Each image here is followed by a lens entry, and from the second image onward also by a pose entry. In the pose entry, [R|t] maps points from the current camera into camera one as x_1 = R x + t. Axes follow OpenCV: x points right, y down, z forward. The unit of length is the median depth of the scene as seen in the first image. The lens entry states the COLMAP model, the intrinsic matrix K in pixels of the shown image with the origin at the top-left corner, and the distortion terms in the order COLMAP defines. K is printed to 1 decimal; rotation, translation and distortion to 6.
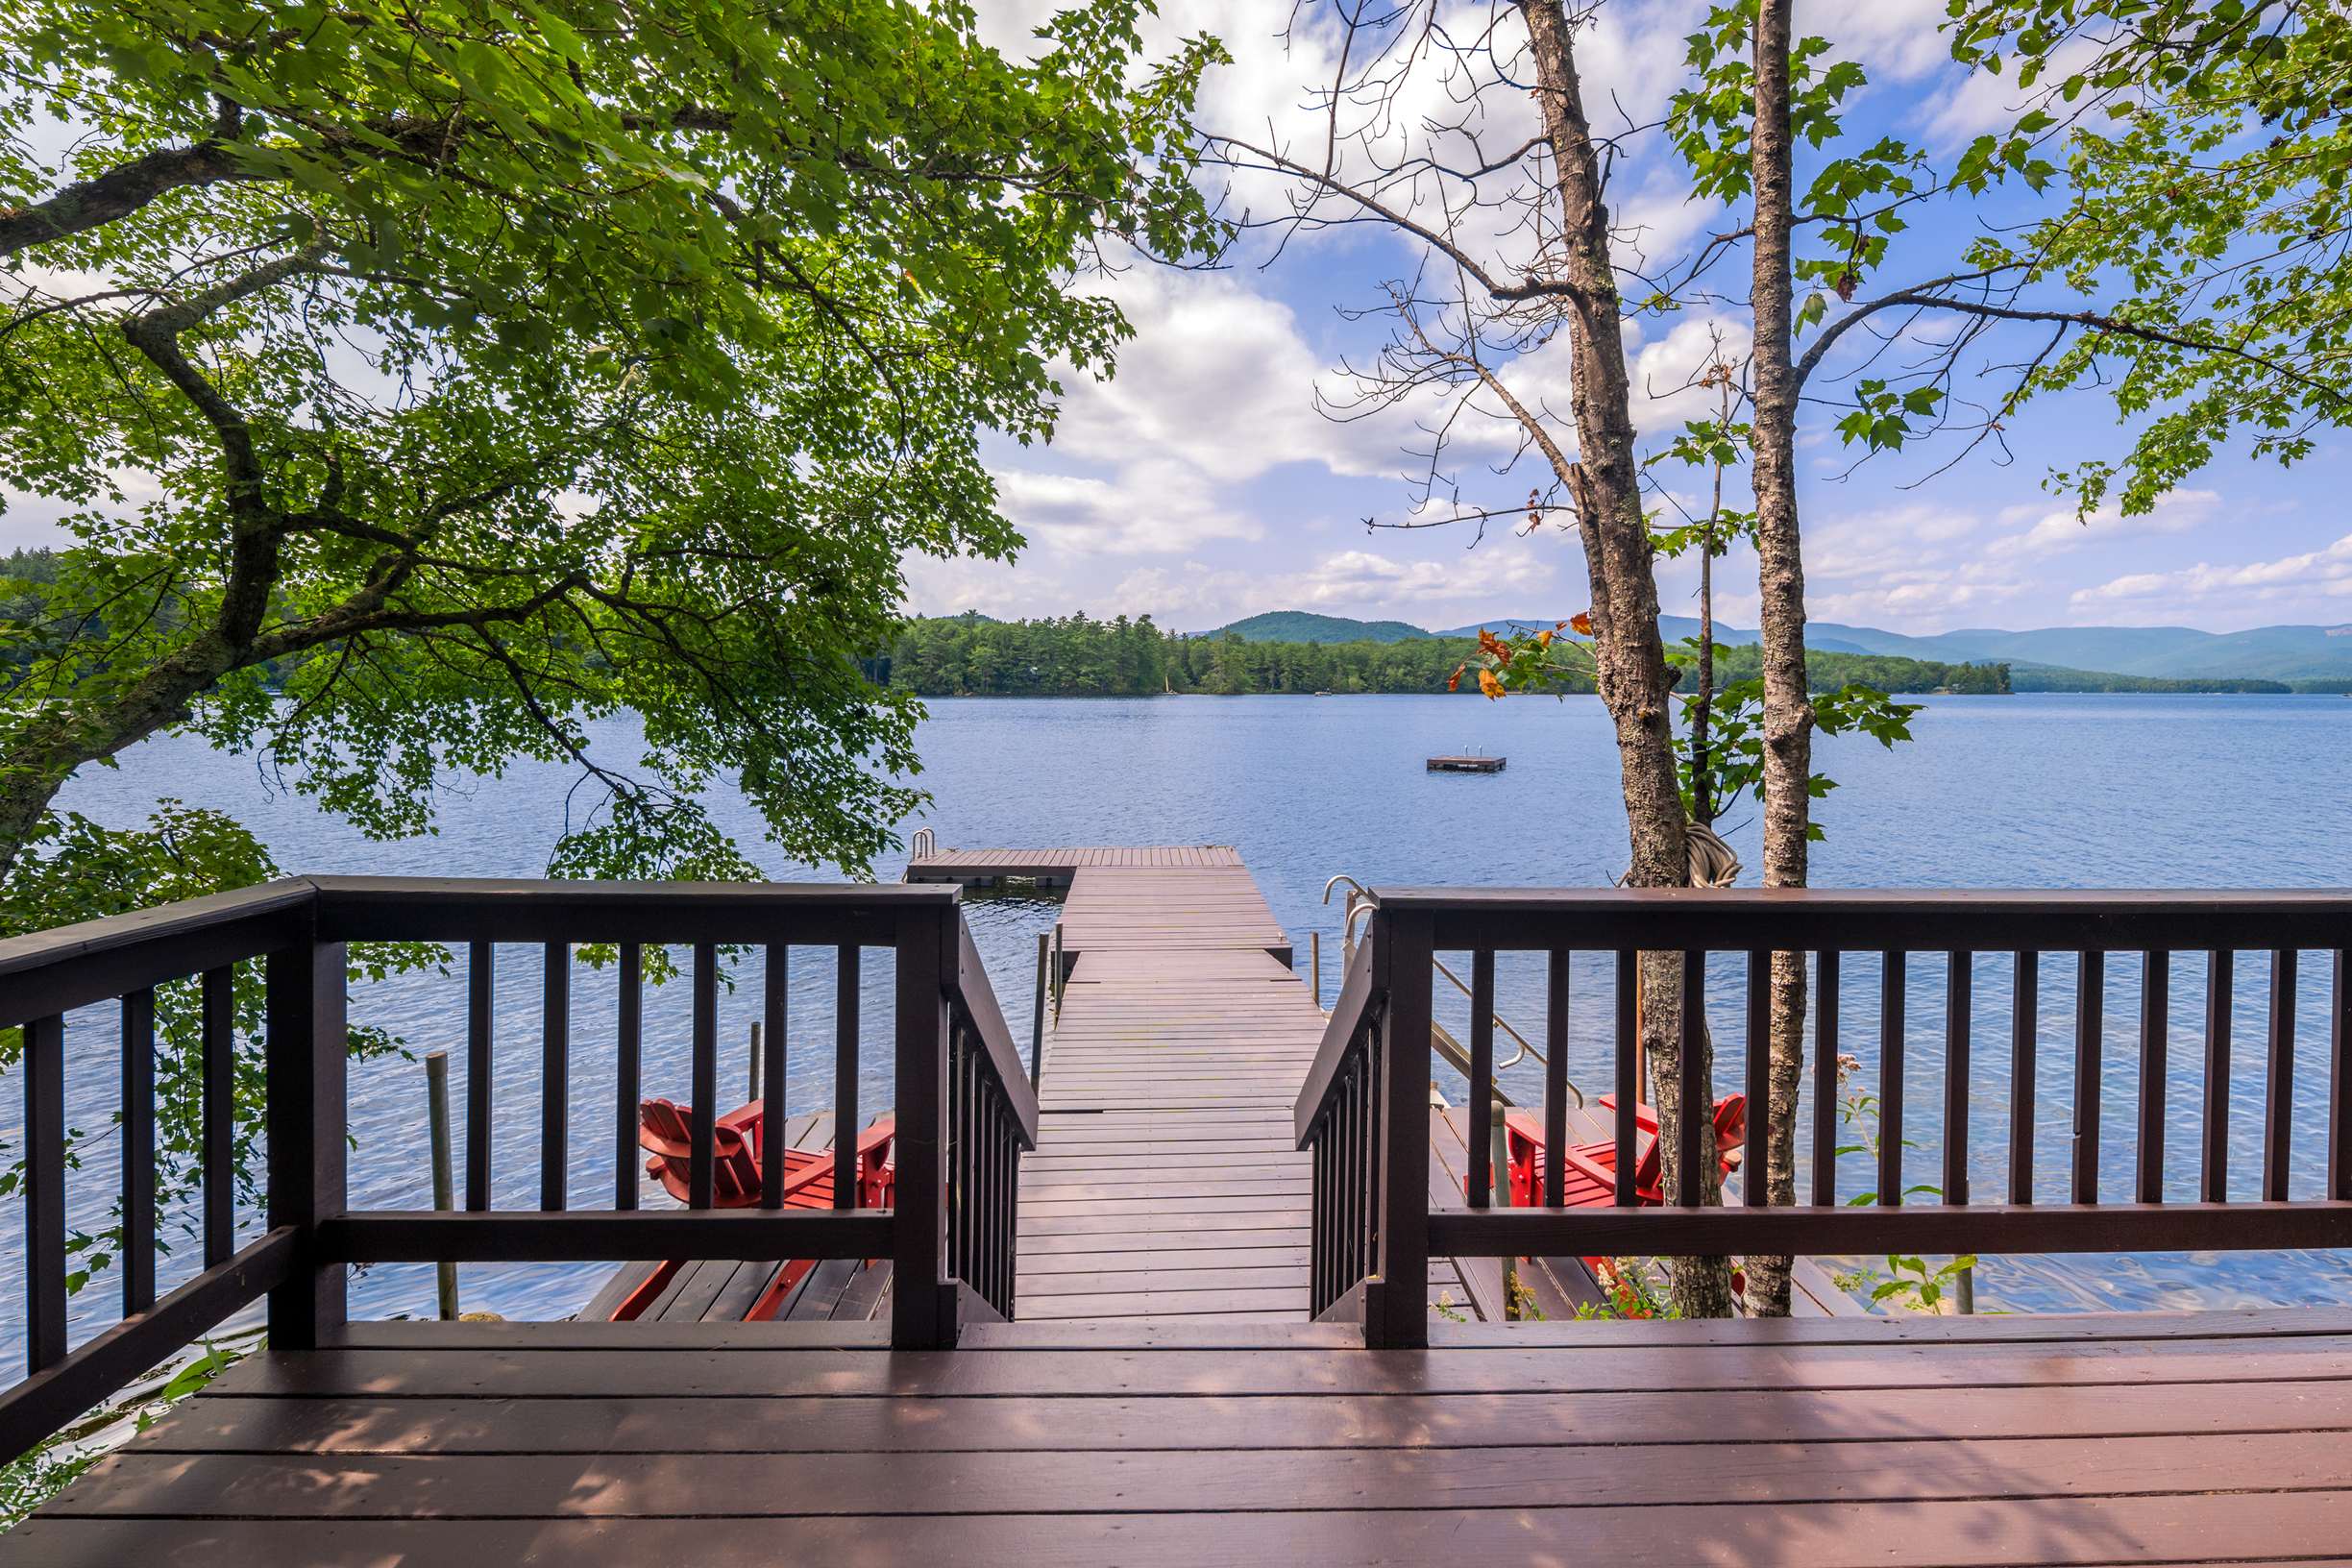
lens RADIAL K [[1151.4, 0, 1180.9], [0, 1151.4, 715.5], [0, 0, 1]] dist [0.021772, -0.000264]
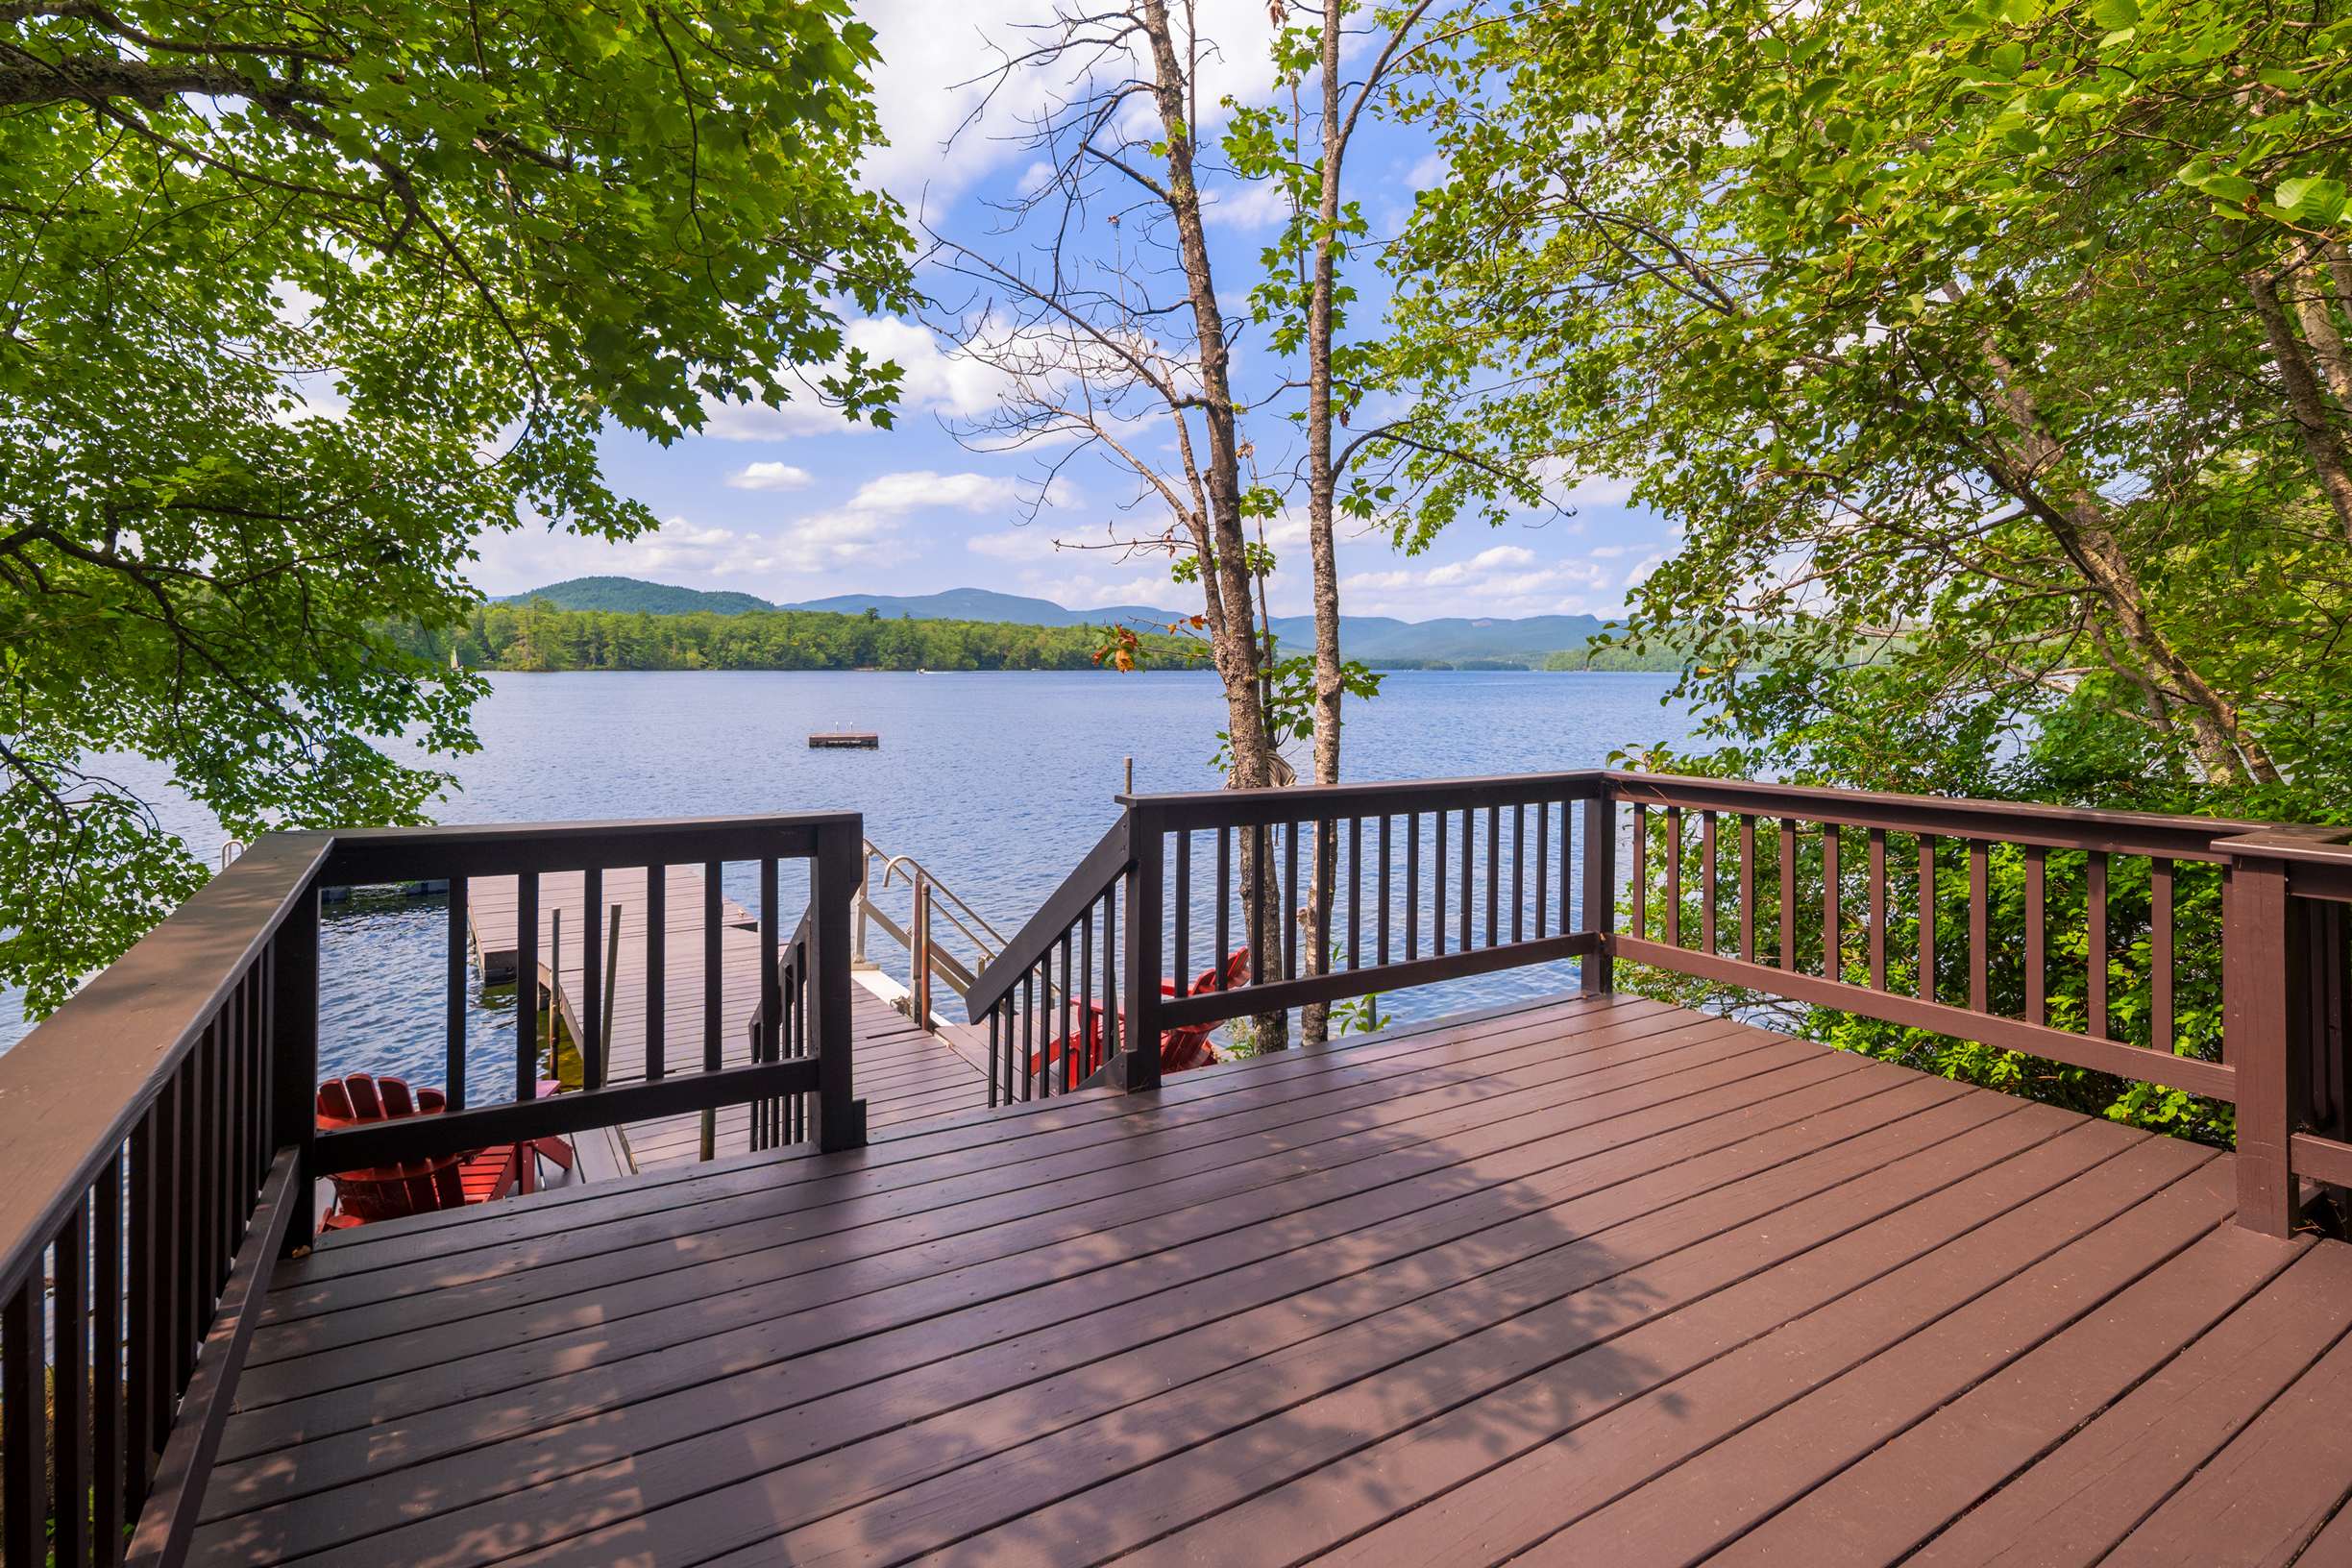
lens RADIAL K [[1151.4, 0, 1180.9], [0, 1151.4, 715.5], [0, 0, 1]] dist [0.021772, -0.000264]
pose [[0.870937, -0.019842, 0.490994, -0.432179], [0.010444, 0.999706, 0.021875, 0.010836], [-0.491284, -0.013924, 0.870888, -0.303908]]
